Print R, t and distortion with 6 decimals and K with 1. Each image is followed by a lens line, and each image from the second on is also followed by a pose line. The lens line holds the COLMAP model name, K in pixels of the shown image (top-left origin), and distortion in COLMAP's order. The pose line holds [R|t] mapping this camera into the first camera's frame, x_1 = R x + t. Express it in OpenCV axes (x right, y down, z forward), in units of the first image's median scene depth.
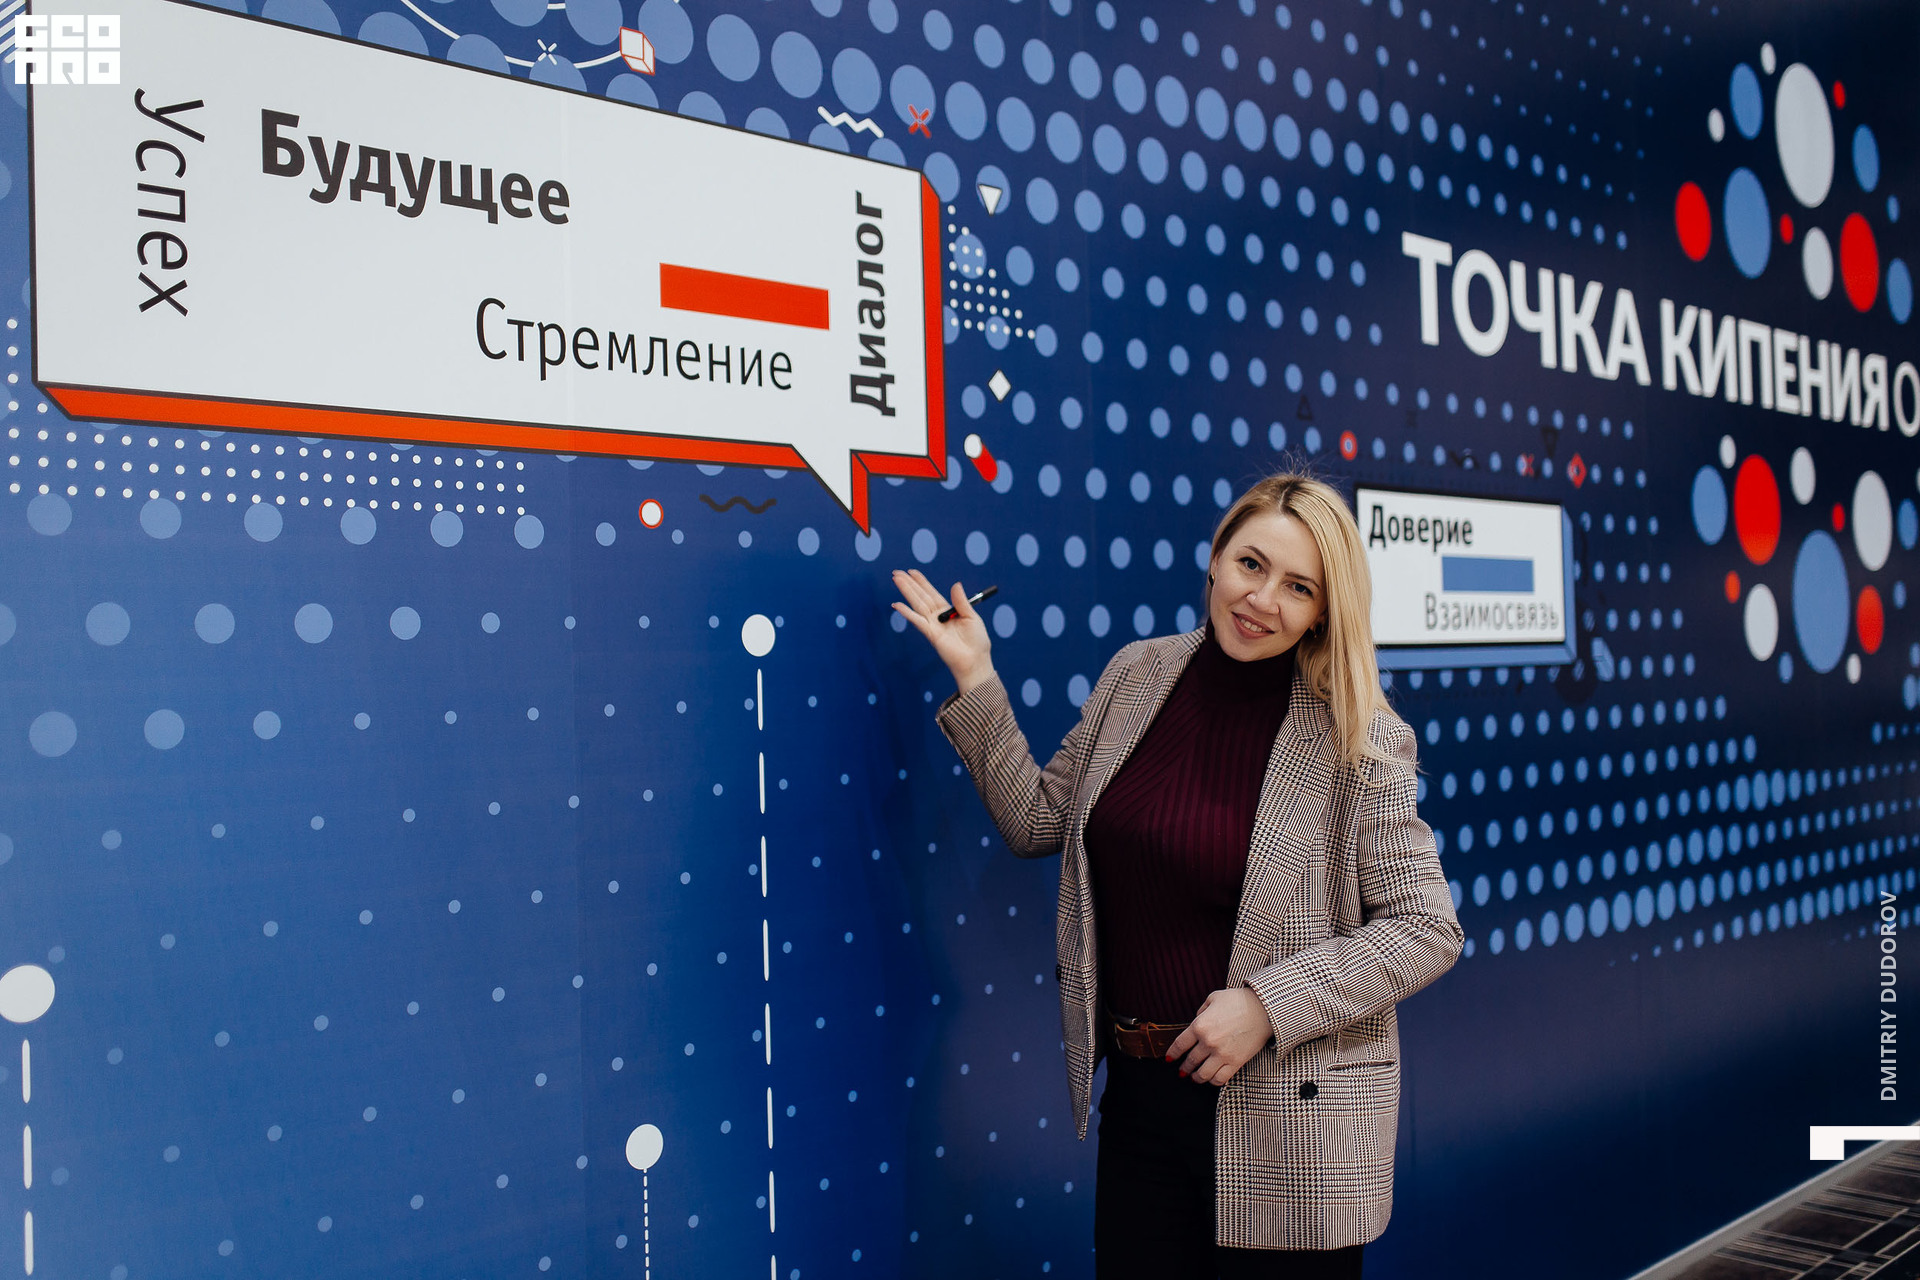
lens RADIAL K [[1830.3, 0, 960.0], [0, 1830.3, 640.0], [0, 0, 1]] dist [-0.001572, 0.010921]
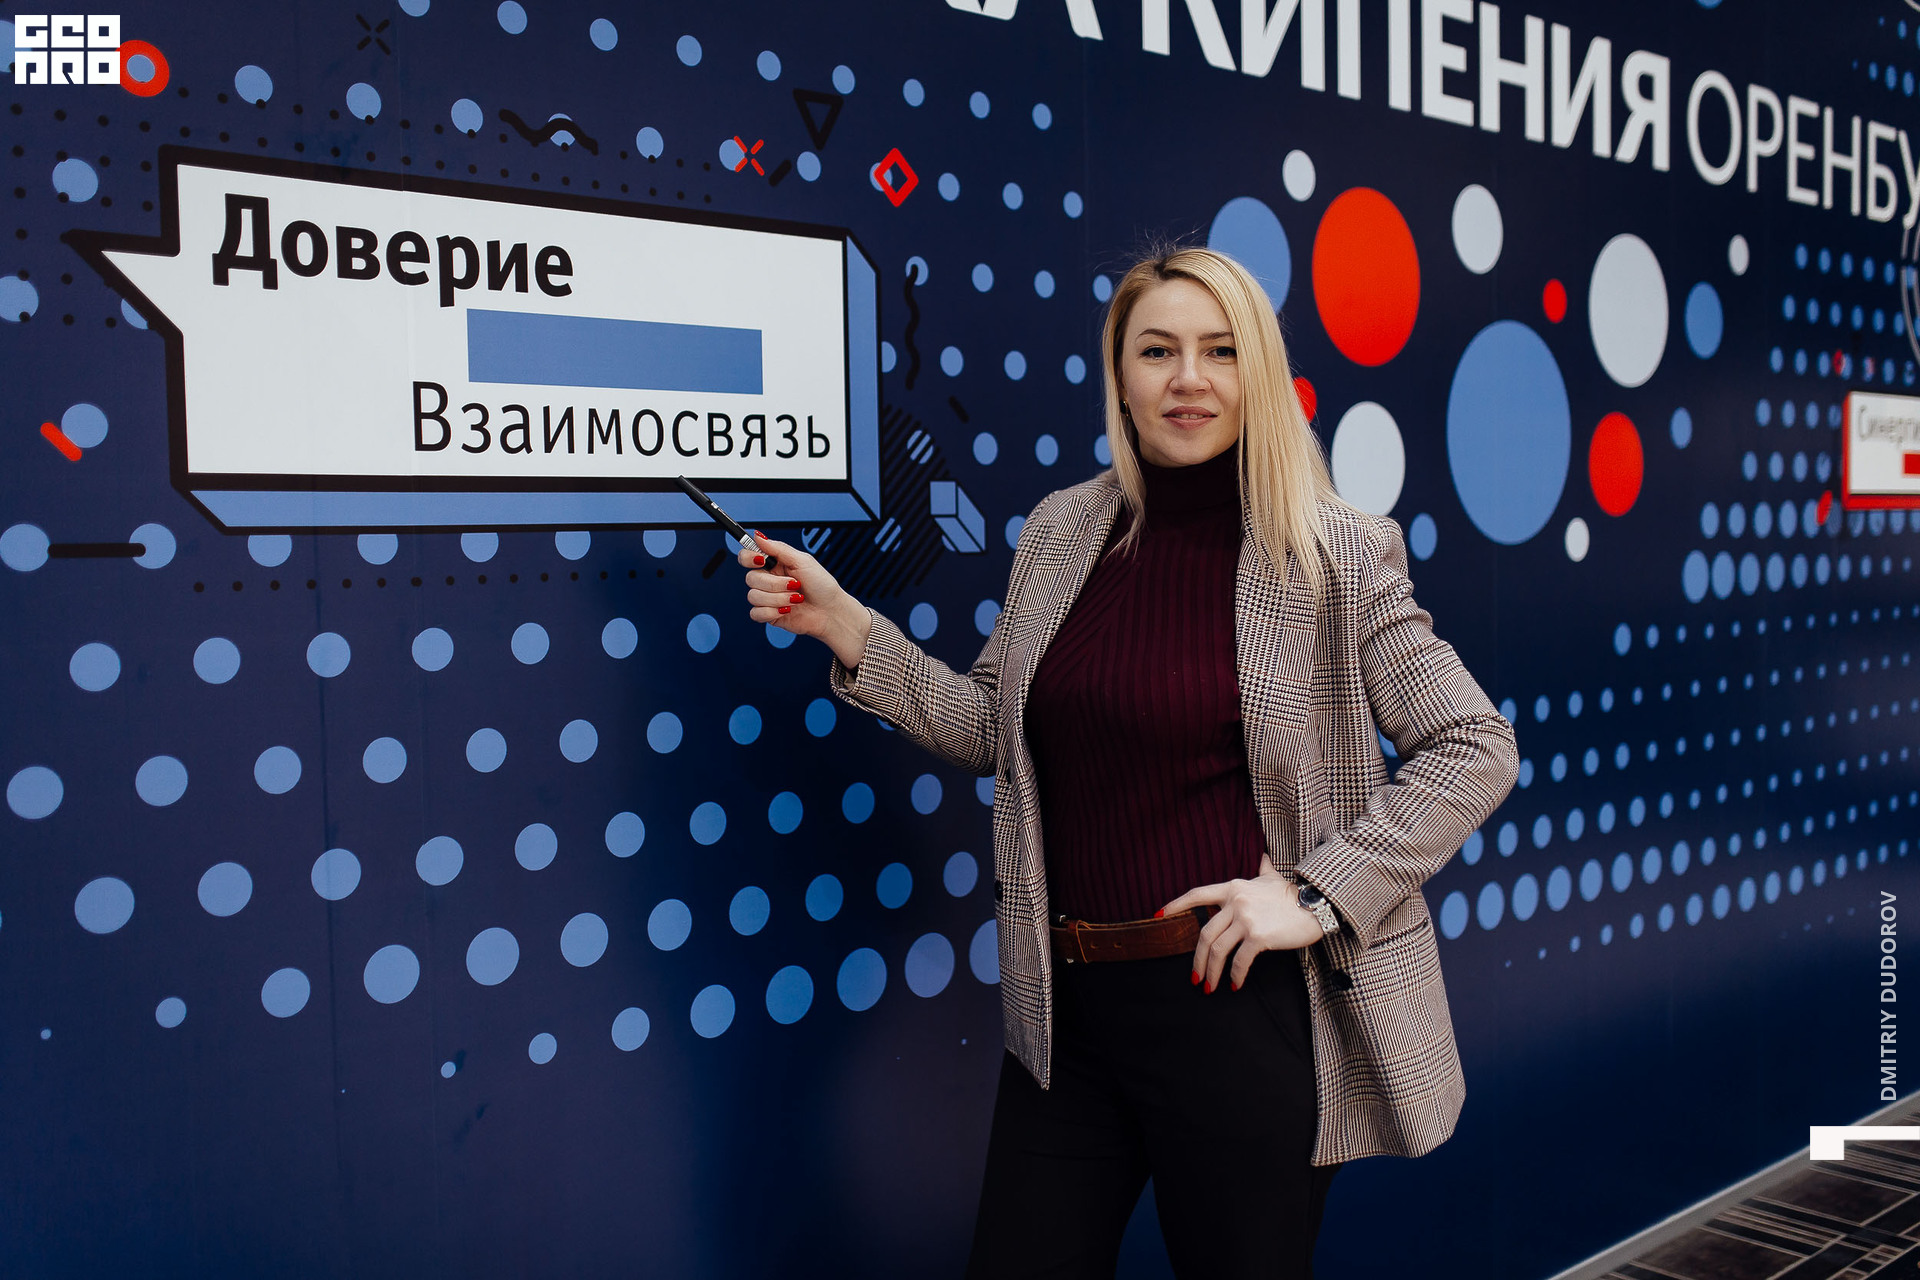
lens RADIAL K [[1830.3, 0, 960.0], [0, 1830.3, 640.0], [0, 0, 1]] dist [-0.001572, 0.010921]
pose [[0.998308, 0.012914, -0.056703, 0.392676], [-0.008754, 0.997293, 0.073010, 0.007369], [0.057493, -0.072390, 0.995718, 0.437551]]
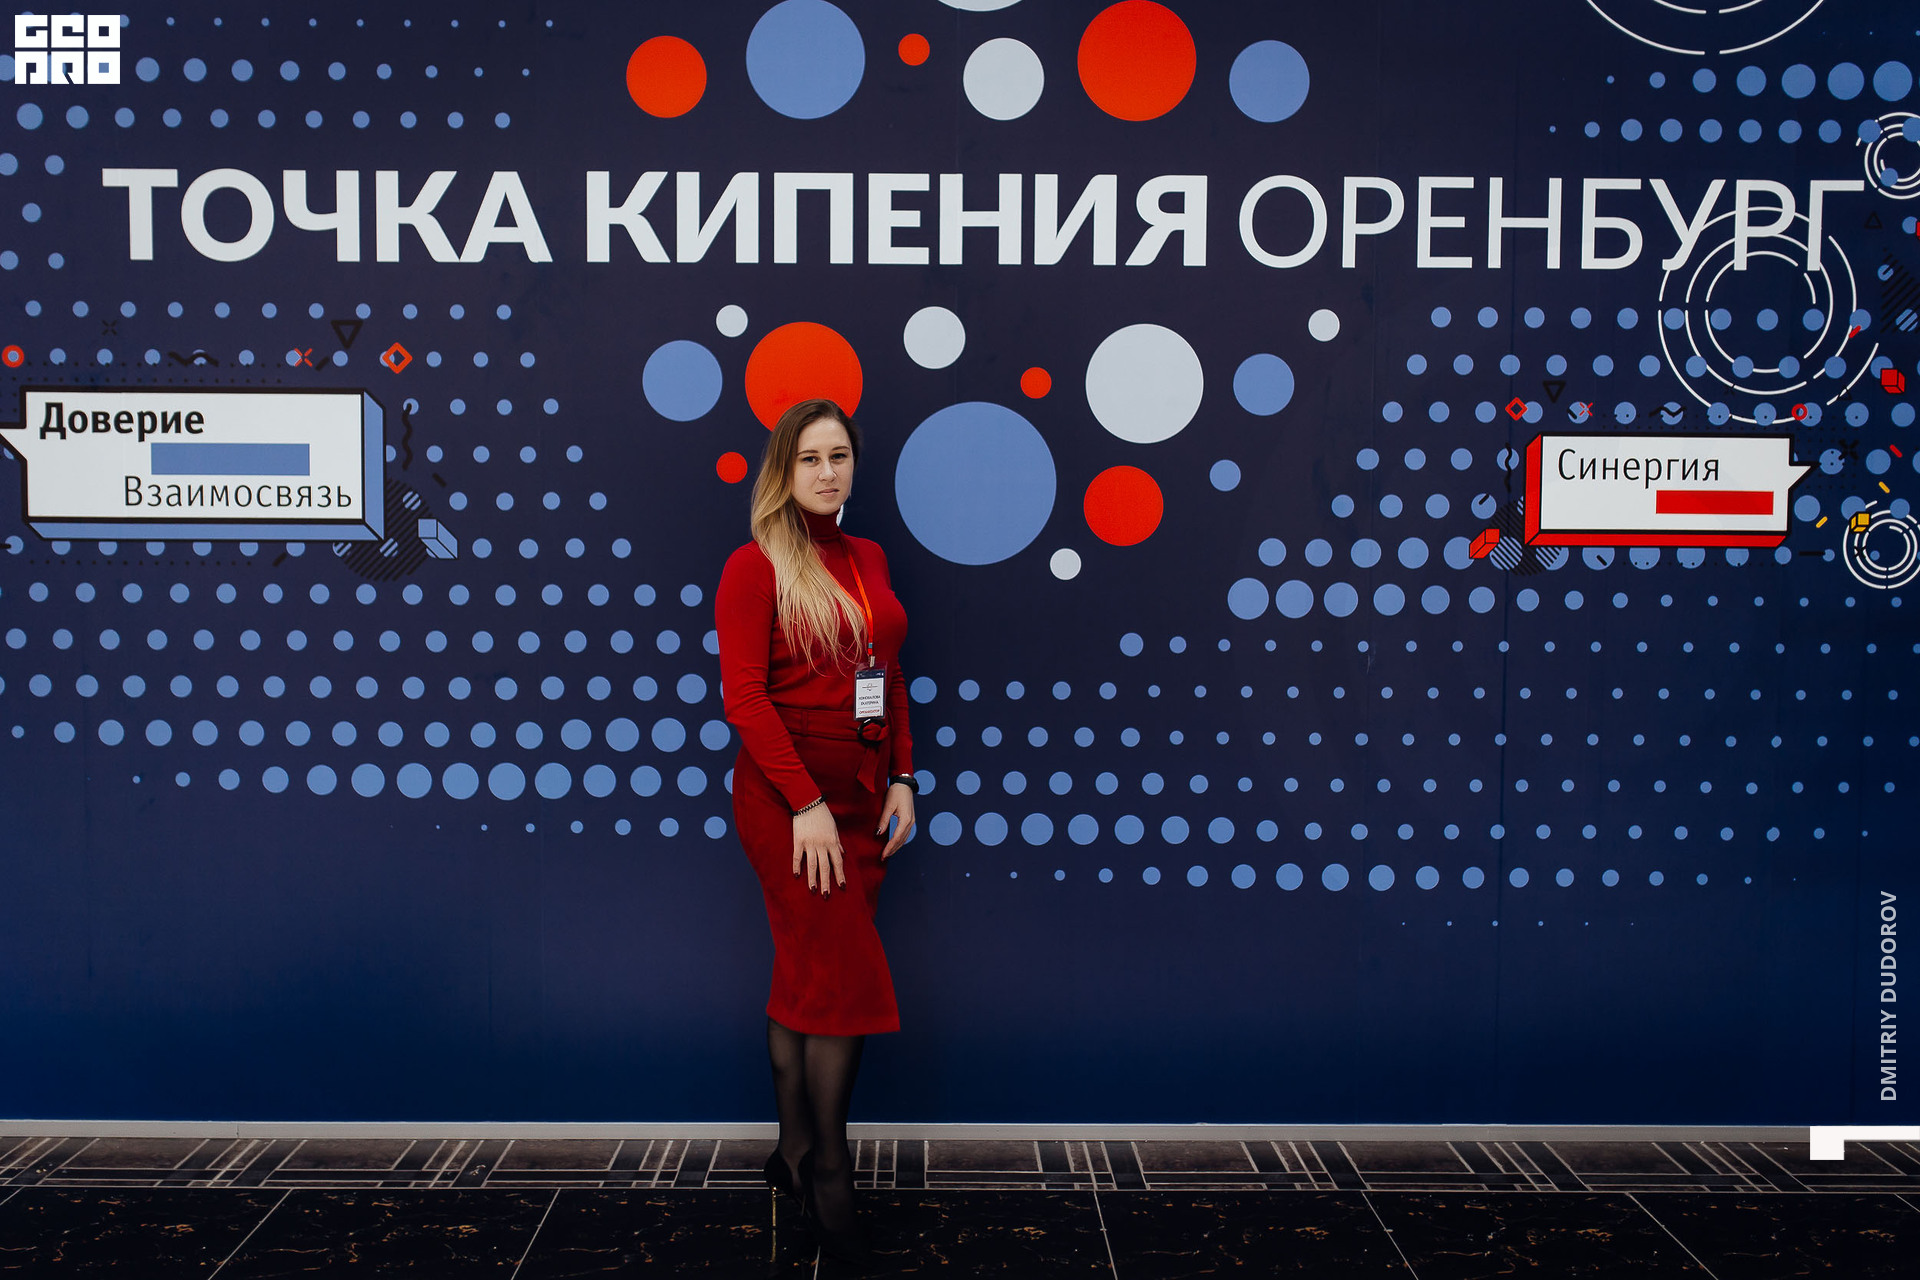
lens RADIAL K [[1830.3, 0, 960.0], [0, 1830.3, 640.0], [0, 0, 1]] dist [-0.001572, 0.010921]
pose [[0.721364, 0.071960, -0.688807, 1.314624], [-0.015389, 0.996007, 0.087937, -0.028740], [0.692385, -0.052835, 0.719591, 0.461274]]
